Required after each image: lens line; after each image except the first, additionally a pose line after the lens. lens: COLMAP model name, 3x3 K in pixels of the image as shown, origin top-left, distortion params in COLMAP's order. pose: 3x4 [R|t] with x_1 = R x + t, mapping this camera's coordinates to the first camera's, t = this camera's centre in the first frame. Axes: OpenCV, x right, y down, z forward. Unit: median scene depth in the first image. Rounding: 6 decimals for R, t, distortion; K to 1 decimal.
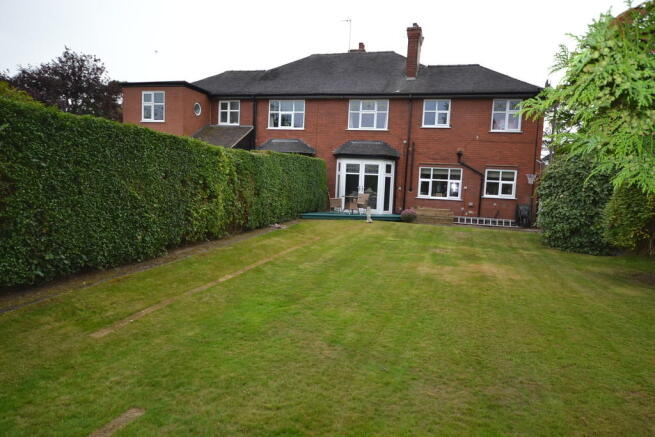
lens RADIAL K [[456.4, 0, 327.1], [0, 456.4, 218.1], [0, 0, 1]] dist [-0.006700, 0.000948]
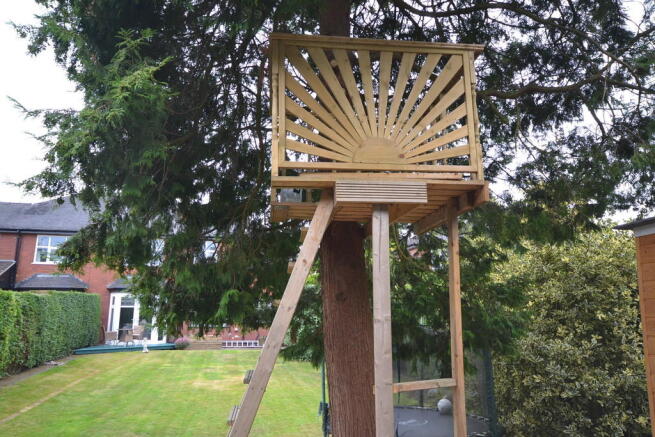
lens RADIAL K [[465.1, 0, 326.5], [0, 465.1, 215.9], [0, 0, 1]] dist [0.033347, 0.005756]
pose [[0.885994, 0.054290, 0.460507, -0.072129], [0.070987, 0.965536, -0.250403, 0.006687], [-0.458230, 0.254545, 0.851606, -0.298115]]
